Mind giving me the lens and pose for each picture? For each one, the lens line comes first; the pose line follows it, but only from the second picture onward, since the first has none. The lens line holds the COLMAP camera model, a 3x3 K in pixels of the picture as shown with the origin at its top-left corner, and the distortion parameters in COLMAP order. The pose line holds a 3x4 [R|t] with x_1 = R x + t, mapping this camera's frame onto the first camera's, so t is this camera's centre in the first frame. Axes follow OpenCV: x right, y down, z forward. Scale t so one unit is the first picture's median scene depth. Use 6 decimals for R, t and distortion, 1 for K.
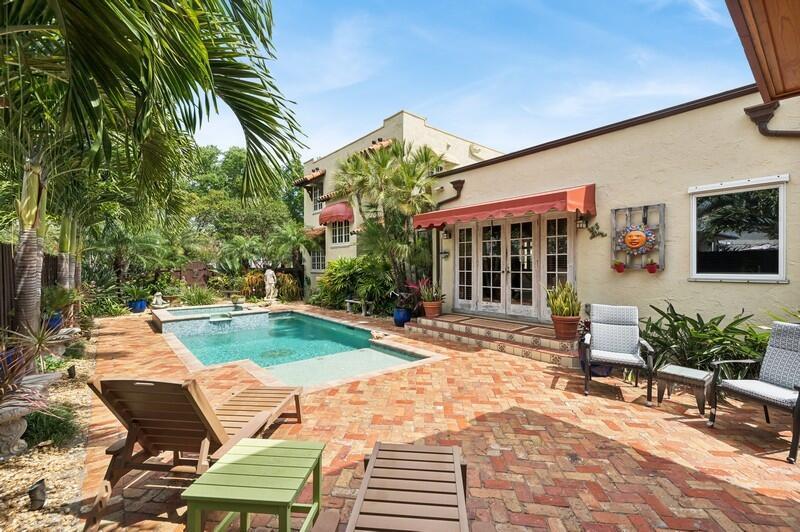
lens RADIAL K [[342.3, 0, 399.9], [0, 342.3, 271.8], [0, 0, 1]] dist [0.004338, 0.000300]
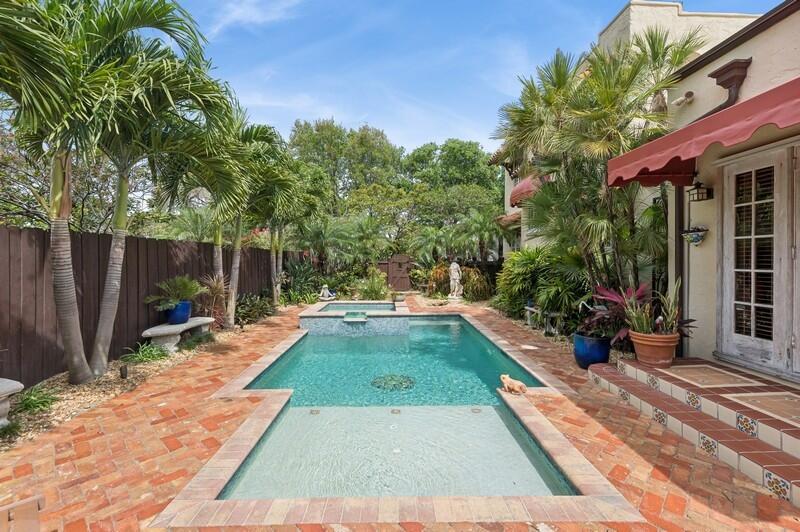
lens RADIAL K [[348.0, 0, 399.9], [0, 348.0, 263.0], [0, 0, 1]] dist [0.002721, -0.000110]
pose [[0.779381, 0.007618, -0.626504, 0.176087], [-0.011680, 0.999929, -0.002372, -0.007186], [0.626442, 0.009166, 0.779414, 0.567979]]
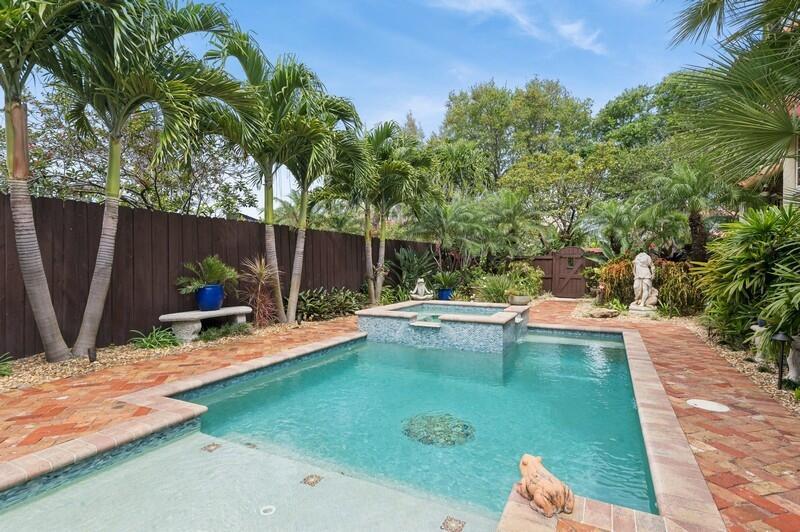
lens RADIAL K [[404.8, 0, 400.0], [0, 404.8, 266.0], [0, 0, 1]] dist [0.017448, -0.000209]
pose [[0.388103, 0.007546, -0.921585, 0.180681], [-0.017614, 0.999845, 0.000769, 0.053192], [0.921448, 0.015935, 0.388175, 1.011370]]
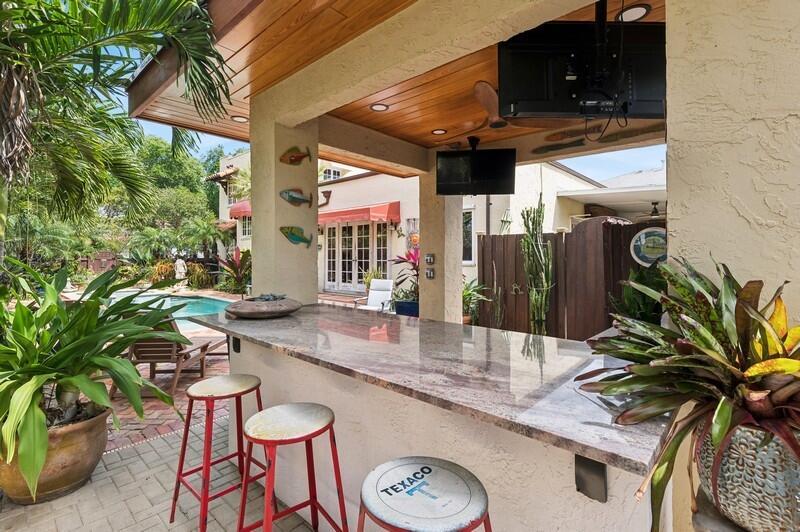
lens RADIAL K [[365.6, 0, 404.4], [0, 365.6, 253.6], [0, 0, 1]] dist [0.003423, 0.000319]
pose [[0.989288, 0.004009, 0.145924, 0.381587], [-0.000094, 0.999640, -0.026826, 0.016504], [-0.145979, 0.026525, 0.988932, -0.614760]]
